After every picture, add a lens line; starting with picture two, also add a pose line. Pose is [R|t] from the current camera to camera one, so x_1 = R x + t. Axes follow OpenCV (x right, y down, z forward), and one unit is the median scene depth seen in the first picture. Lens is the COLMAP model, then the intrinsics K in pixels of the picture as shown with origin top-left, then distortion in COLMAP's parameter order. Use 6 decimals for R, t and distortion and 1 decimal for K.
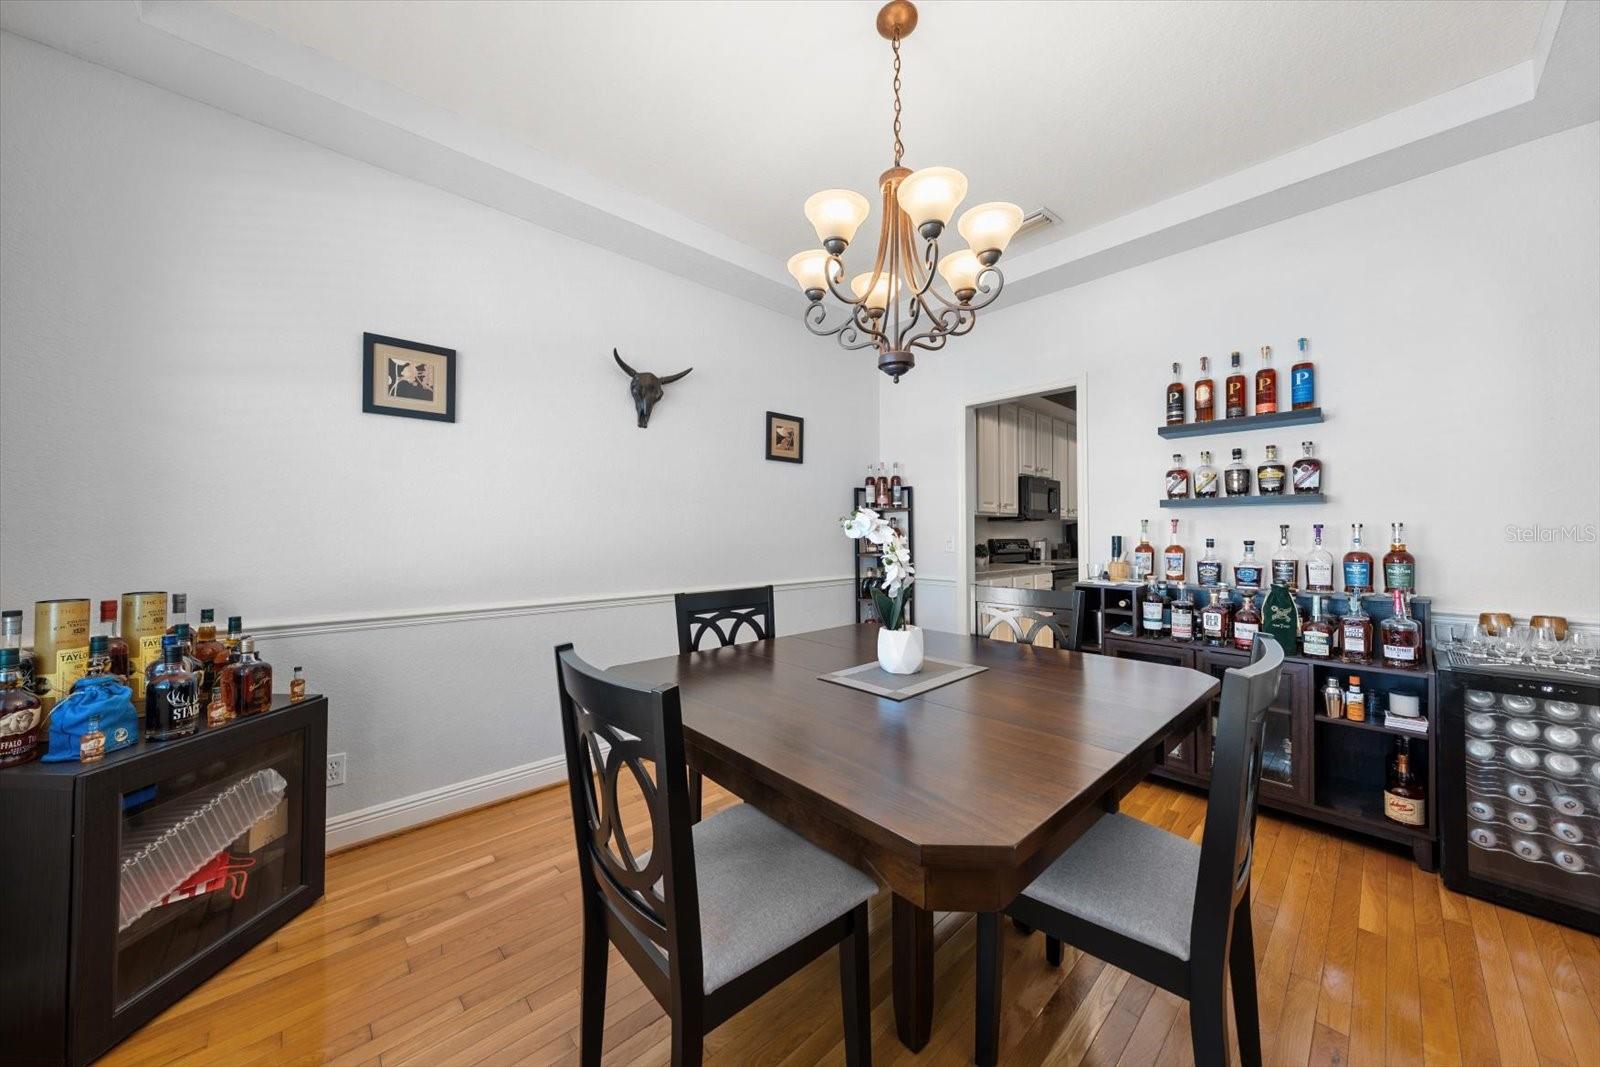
lens RADIAL K [[580.5, 0, 796.5], [0, 580.5, 523.0], [0, 0, 1]] dist [-0.002083, 0.000022]
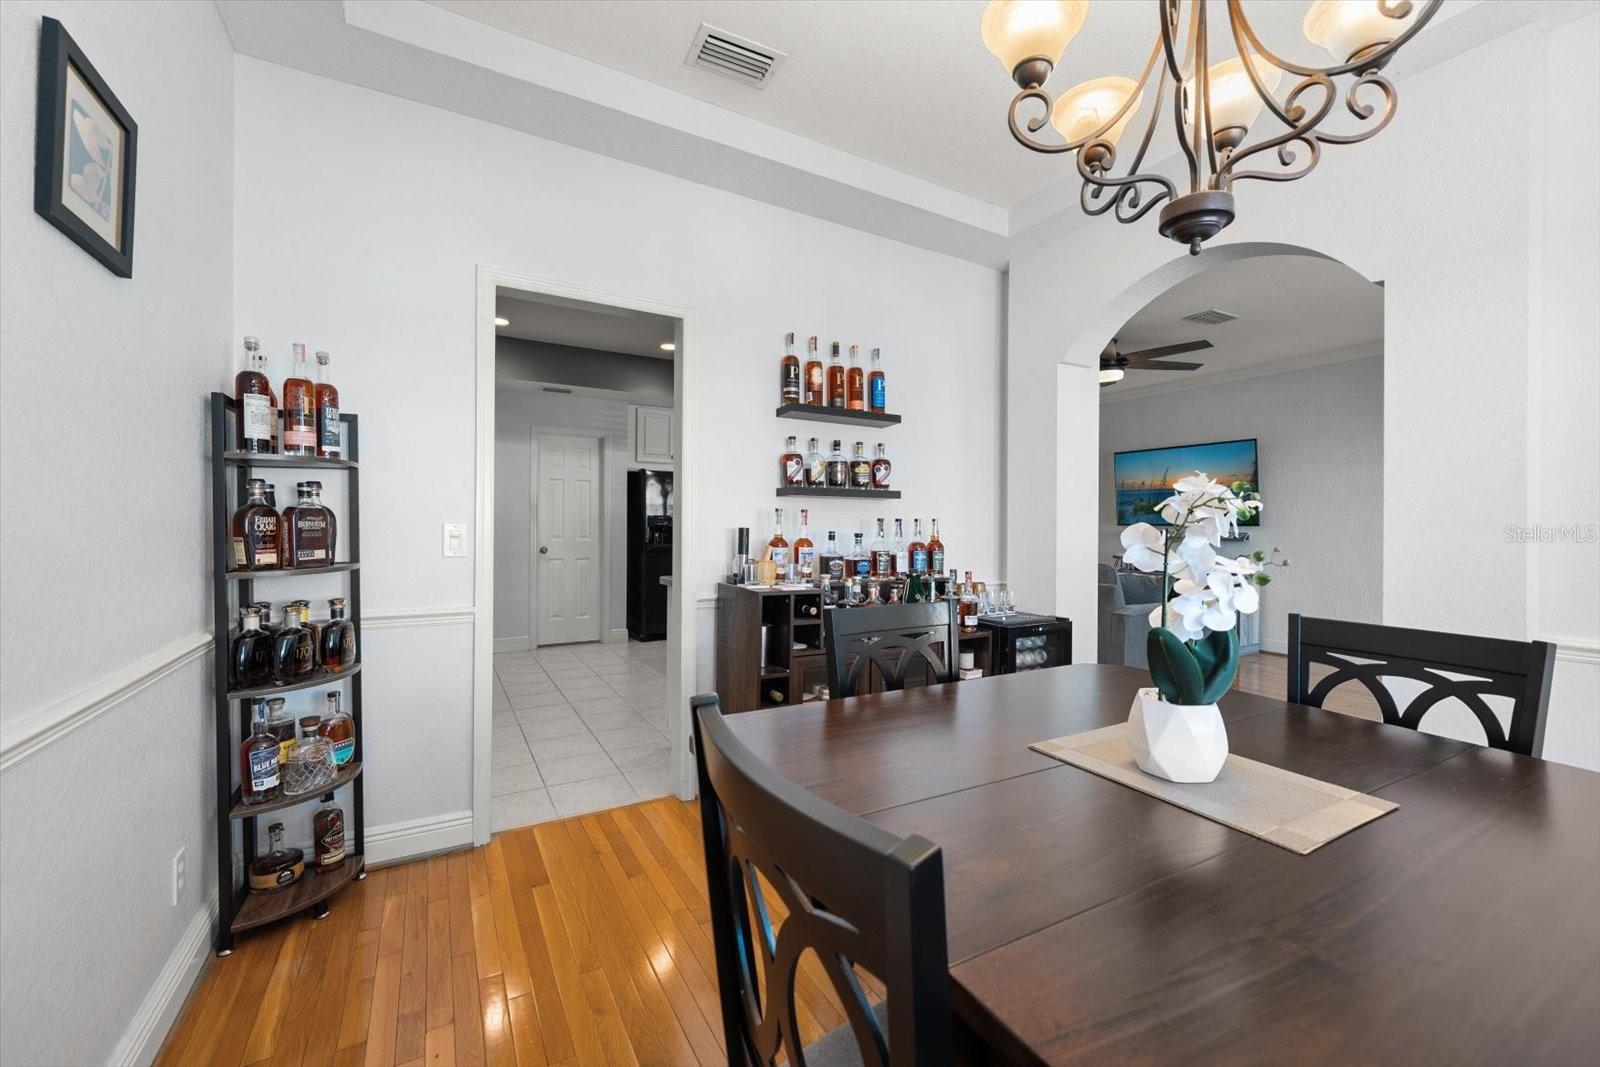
lens RADIAL K [[660.6, 0, 797.9], [0, 660.6, 526.7], [0, 0, 1]] dist [-0.002211, -0.000161]
pose [[0.201133, 0.007400, 0.979536, -0.349864], [-0.026232, 0.999654, -0.002166, 0.023279], [-0.979213, -0.025259, 0.201257, 0.821330]]
